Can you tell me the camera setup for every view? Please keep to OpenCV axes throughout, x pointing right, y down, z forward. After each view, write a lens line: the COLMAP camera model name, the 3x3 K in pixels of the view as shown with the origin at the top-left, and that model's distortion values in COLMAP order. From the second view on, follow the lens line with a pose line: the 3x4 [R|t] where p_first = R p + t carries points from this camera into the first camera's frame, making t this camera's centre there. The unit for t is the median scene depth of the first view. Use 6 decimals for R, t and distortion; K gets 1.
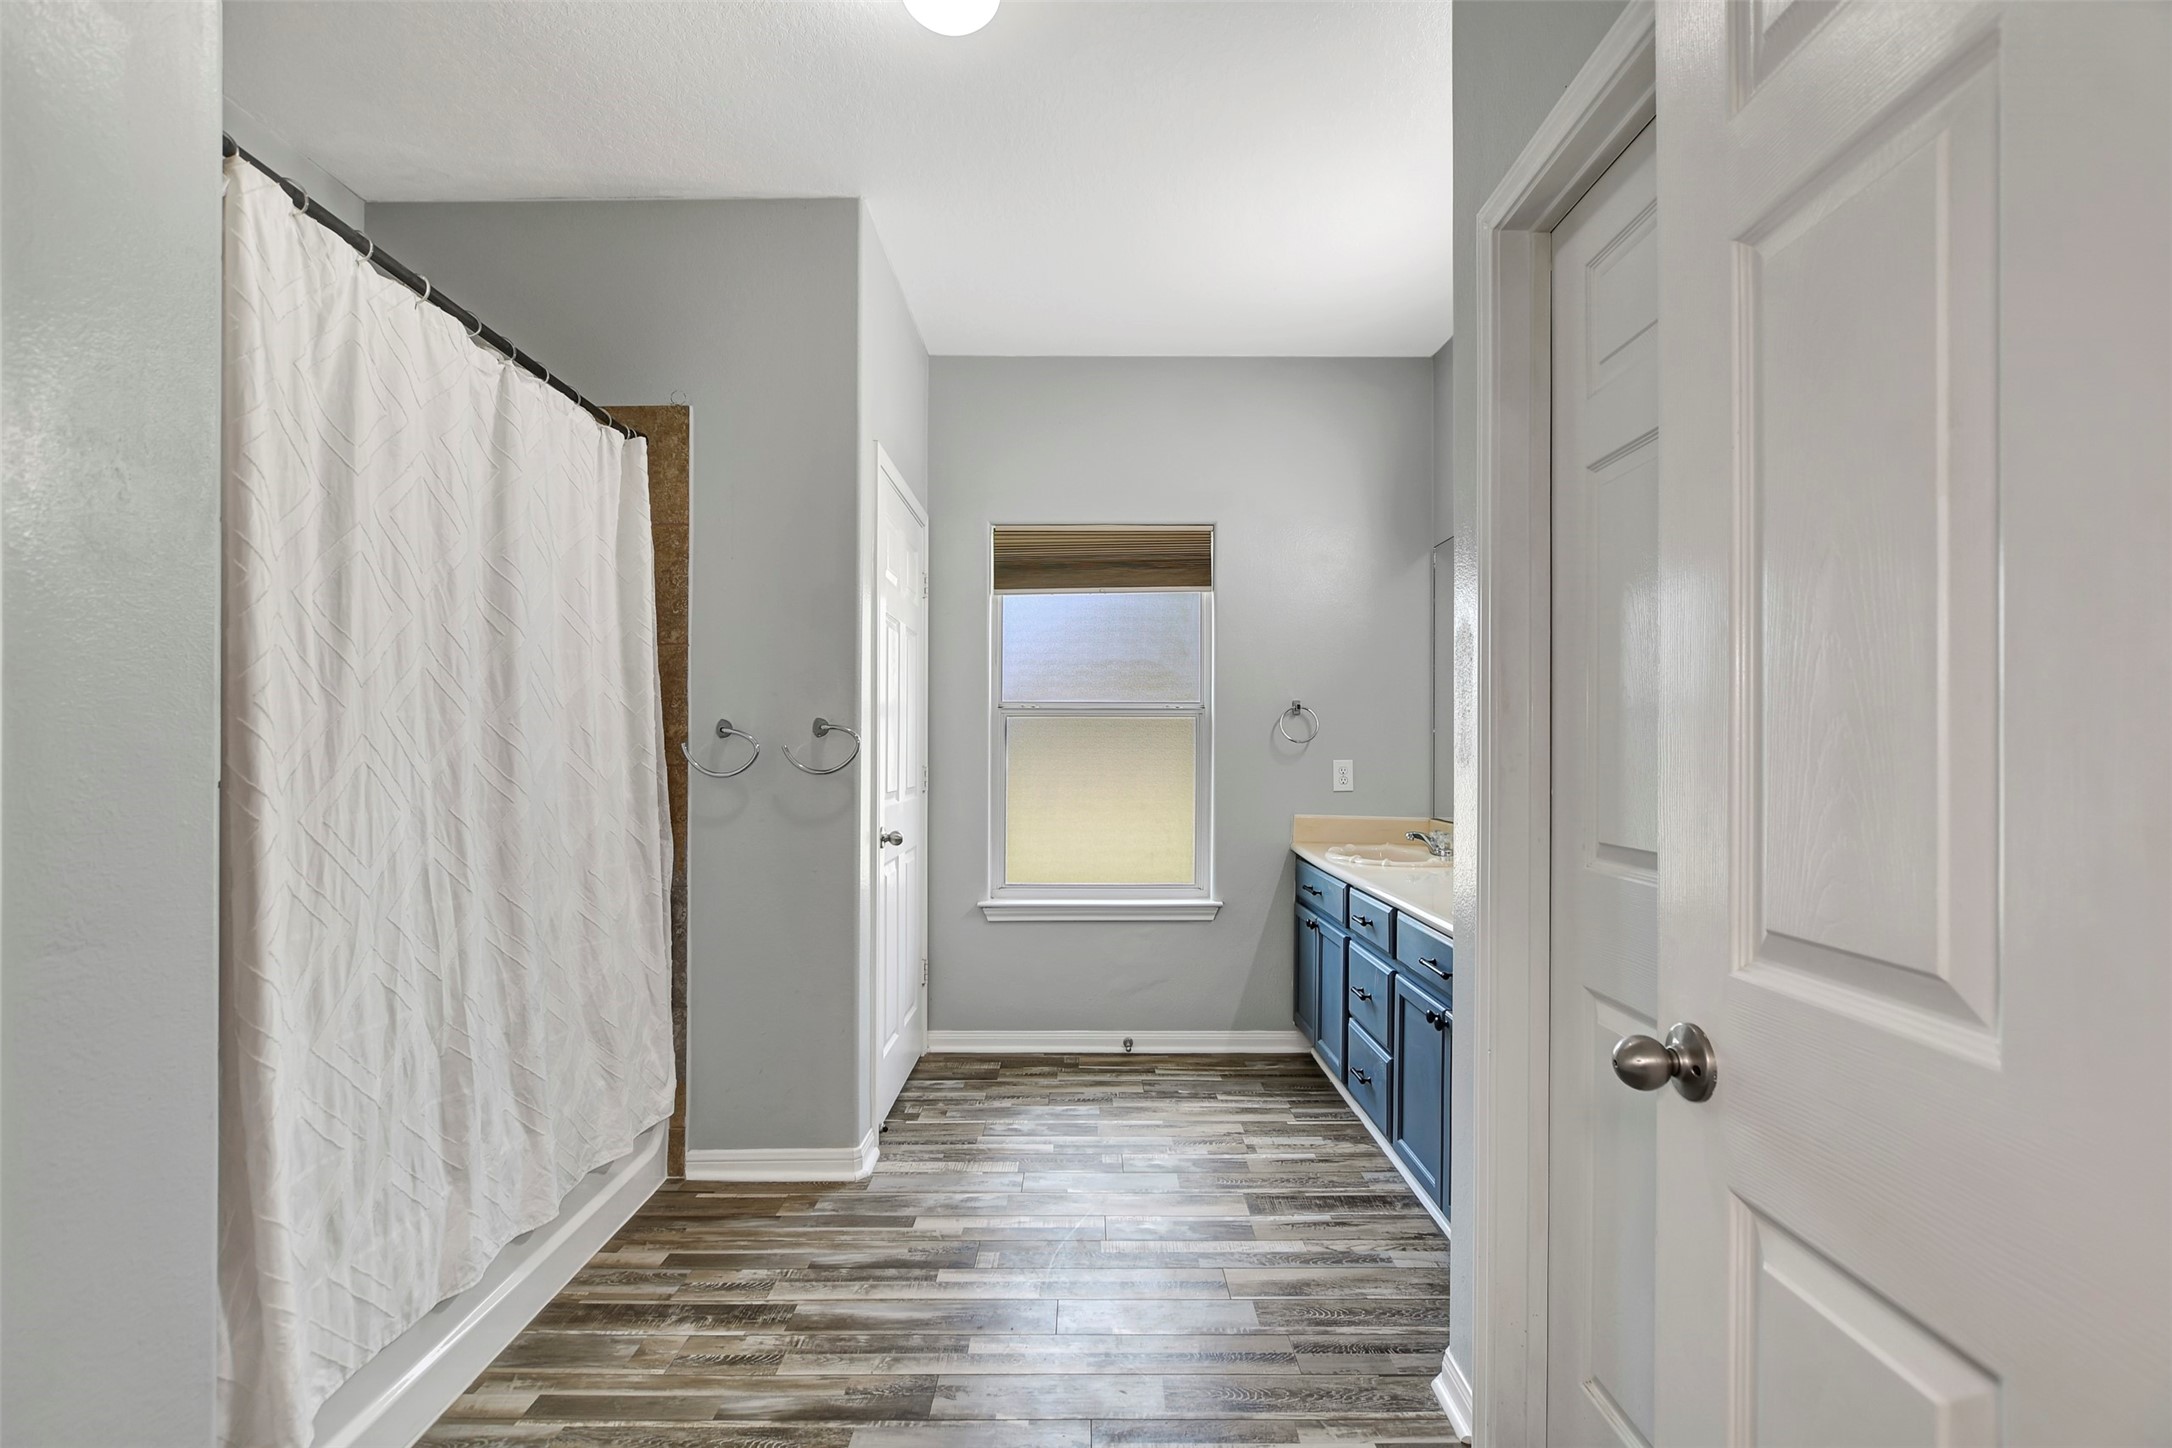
lens RADIAL K [[904.4, 0, 1040.7], [0, 904.4, 721.7], [0, 0, 1]] dist [-0.025398, 0.000021]
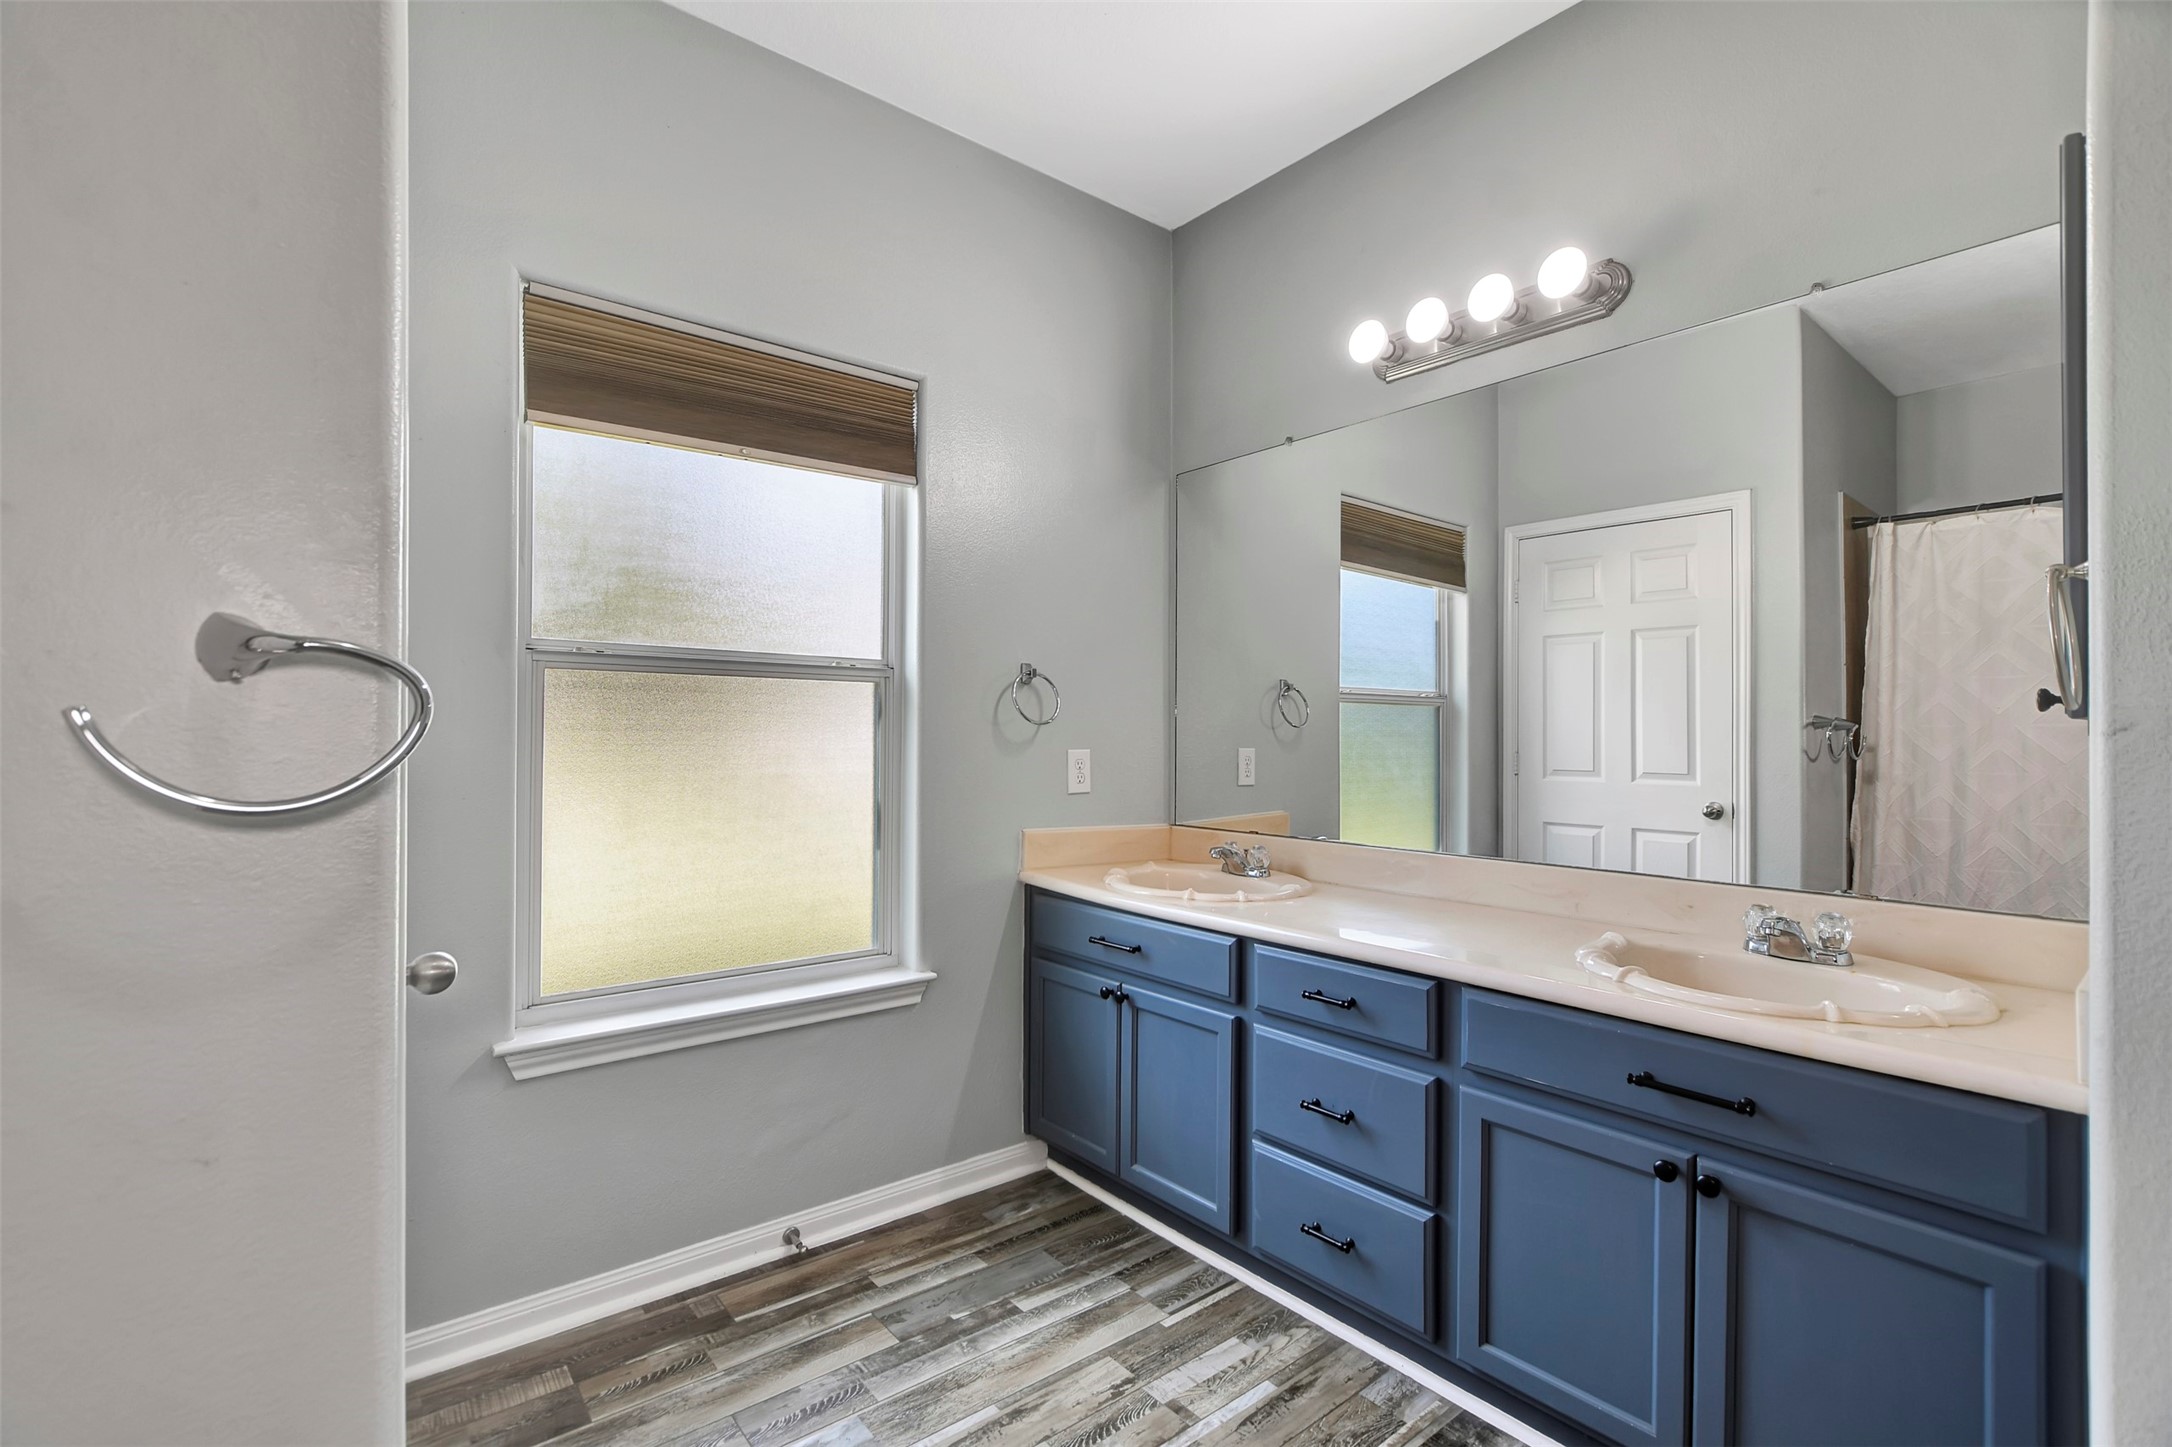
lens RADIAL K [[962.6, 0, 1080.6], [0, 962.6, 728.1], [0, 0, 1]] dist [-0.024865, 0.001117]
pose [[0.766323, 0.007278, 0.642414, -0.229277], [-0.022317, 0.999634, 0.015297, 0.019865], [-0.642067, -0.026060, 0.766205, 0.601083]]
